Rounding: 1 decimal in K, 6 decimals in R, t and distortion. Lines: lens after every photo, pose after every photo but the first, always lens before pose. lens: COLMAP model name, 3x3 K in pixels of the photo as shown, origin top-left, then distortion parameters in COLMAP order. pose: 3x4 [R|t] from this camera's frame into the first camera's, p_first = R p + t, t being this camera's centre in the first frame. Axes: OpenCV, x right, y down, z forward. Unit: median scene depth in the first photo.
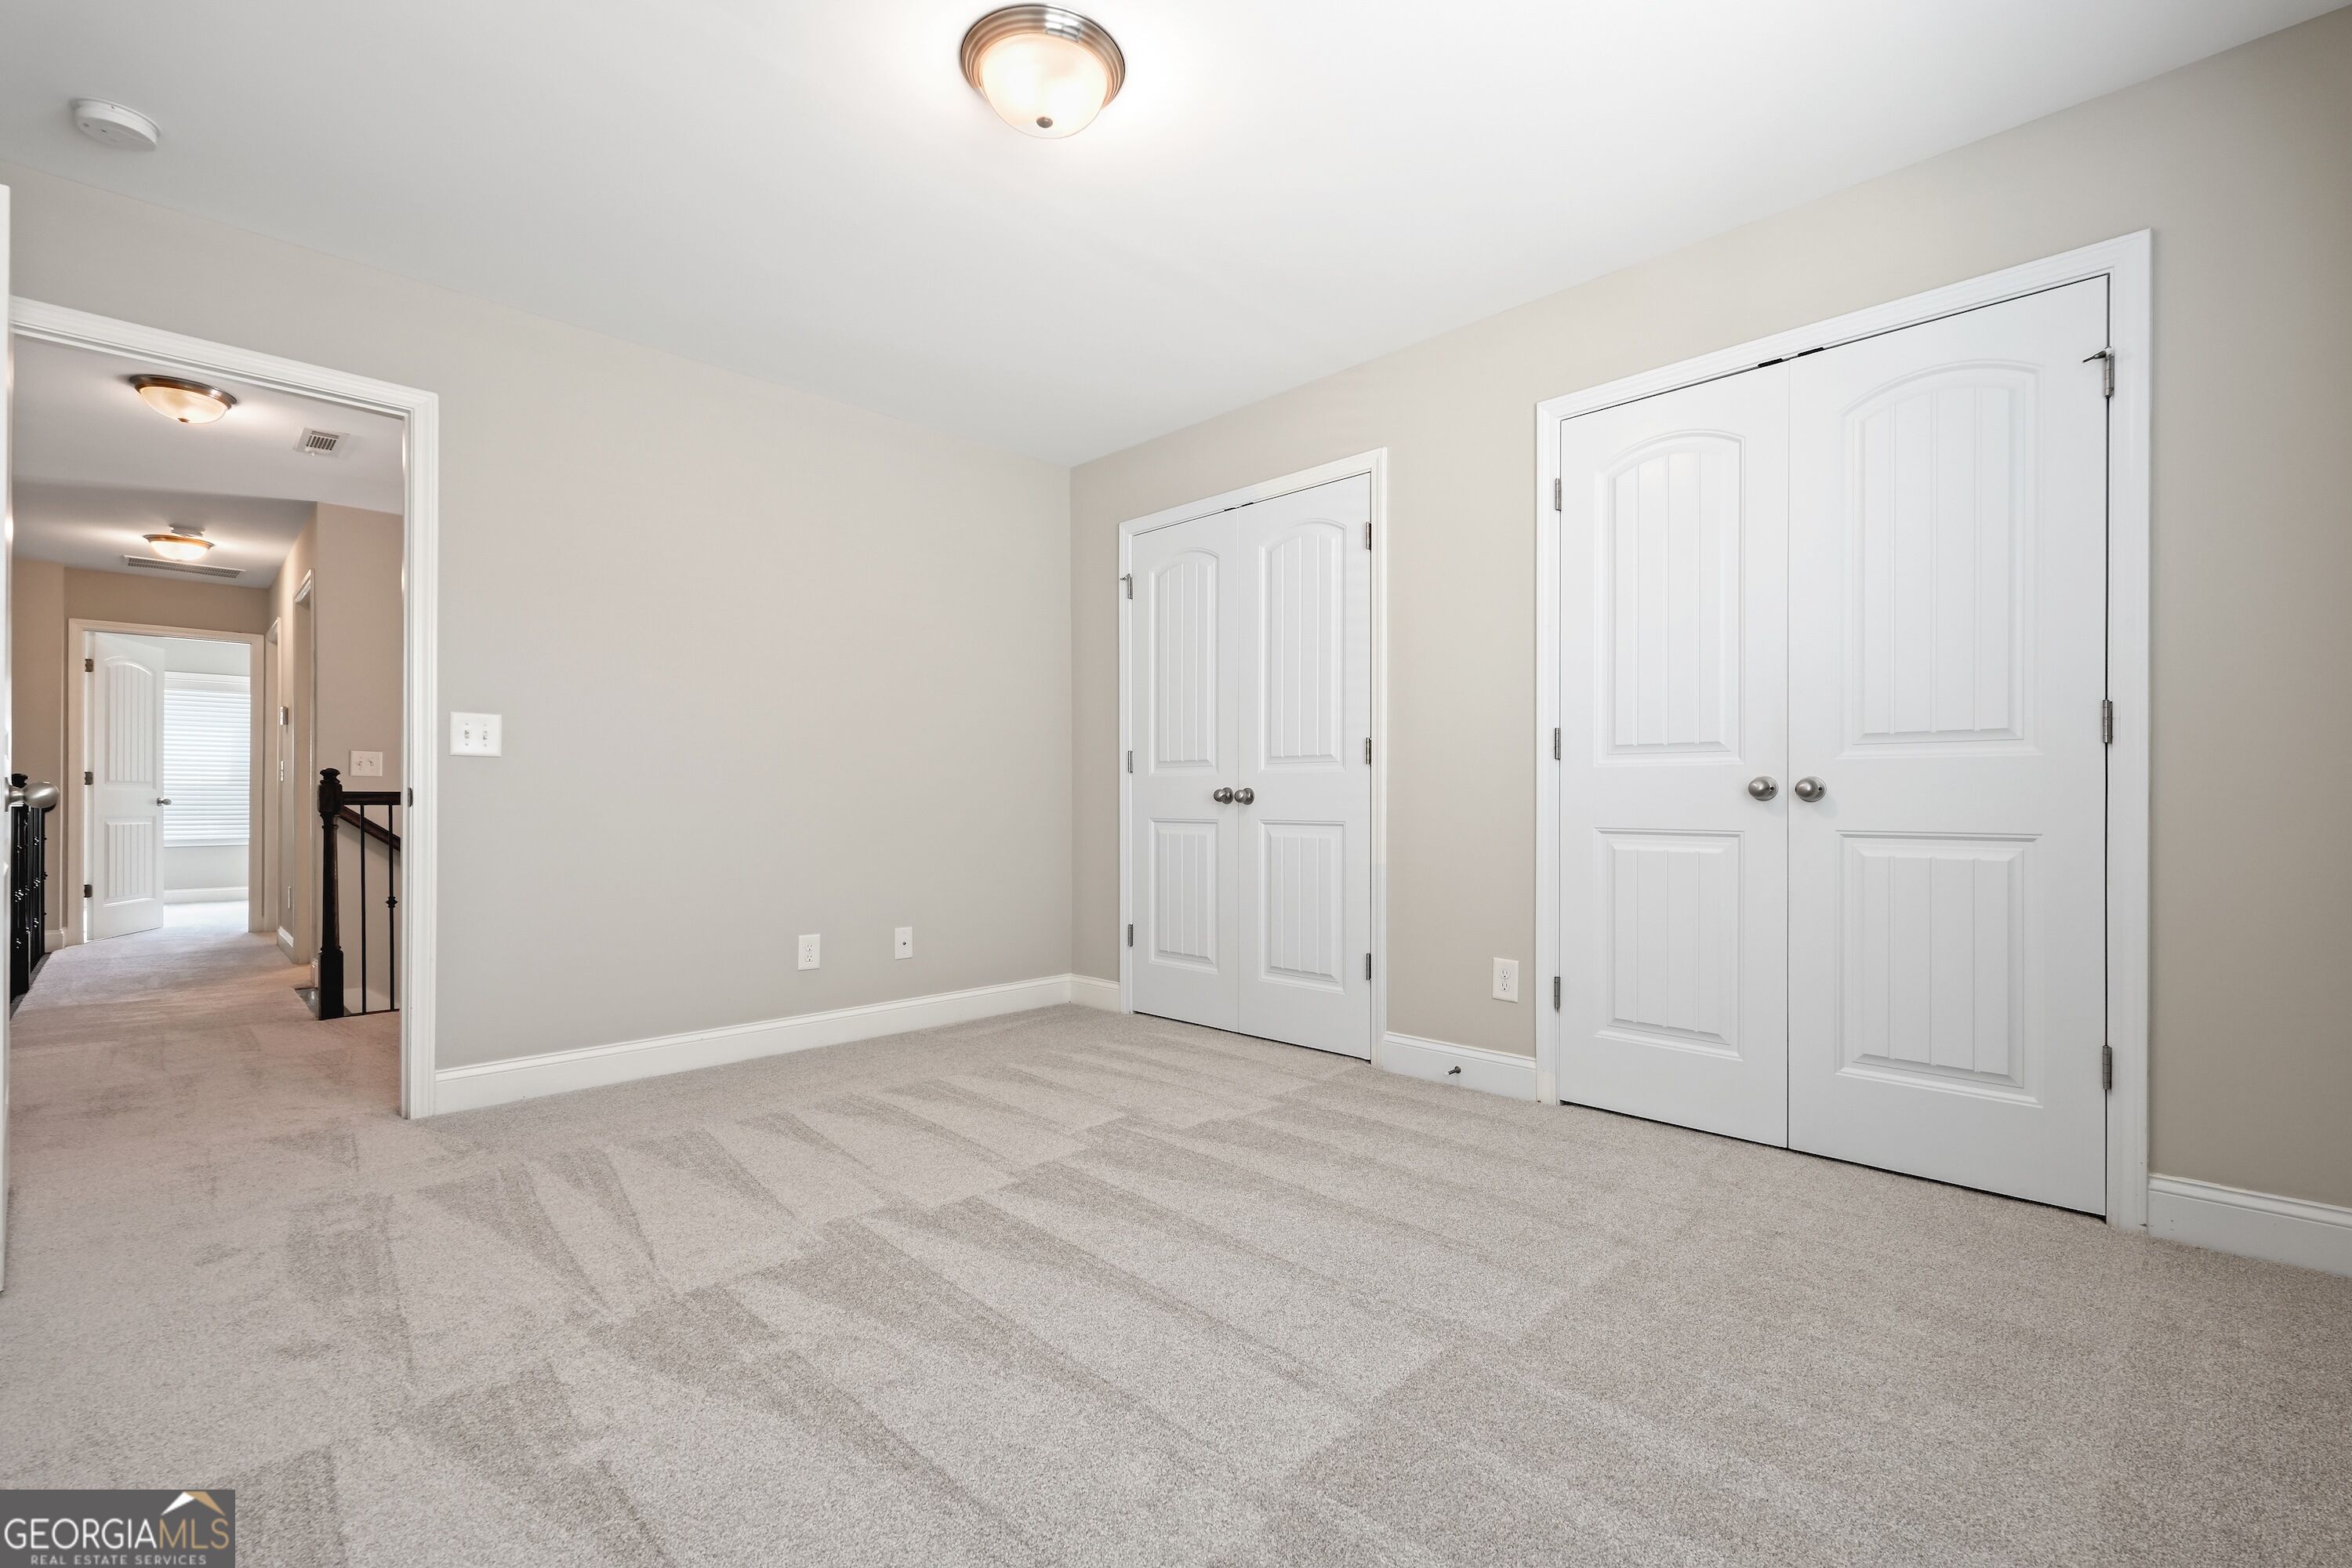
lens RADIAL K [[1047.6, 0, 1175.1], [0, 1047.6, 803.8], [0, 0, 1]] dist [0.014853, 0.000044]
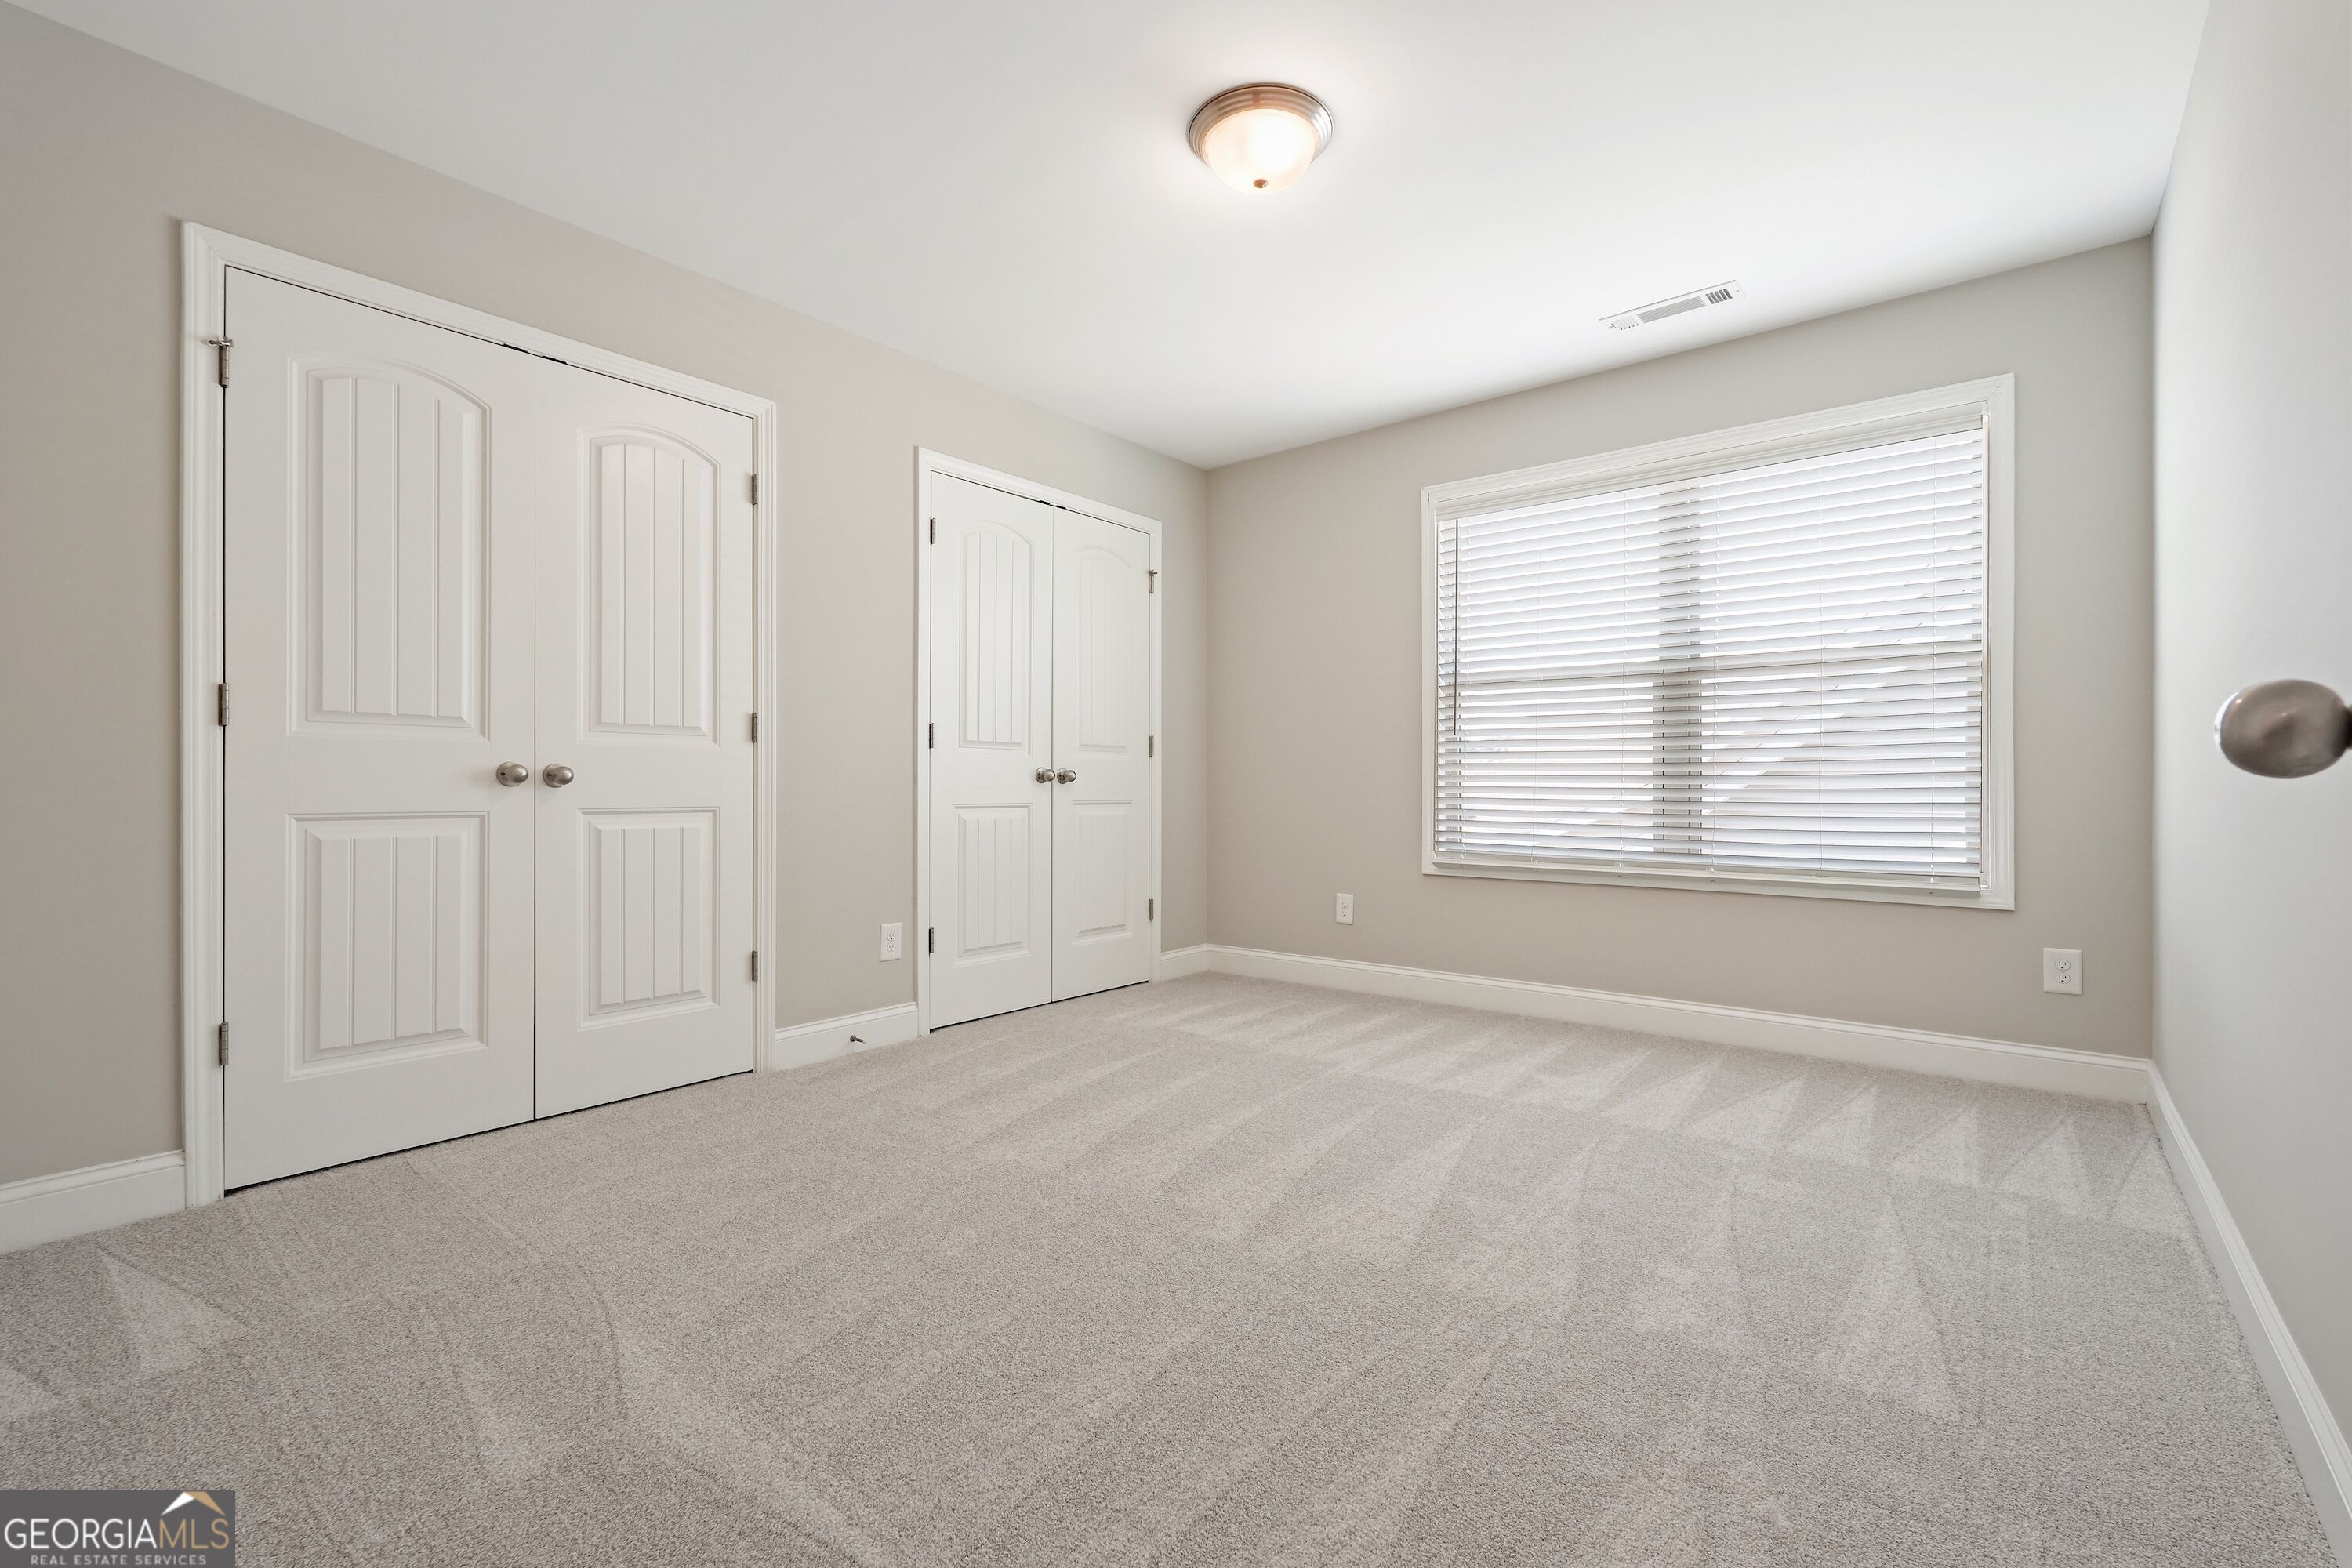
lens RADIAL K [[1039.5, 0, 1176.0], [0, 1039.5, 784.0], [0, 0, 1]] dist [0.000685, 0.000029]
pose [[-0.105489, -0.000186, 0.994420, -0.745578], [0.000768, 1.000000, 0.000269, -0.001235], [-0.994420, 0.000792, -0.105489, 0.735631]]
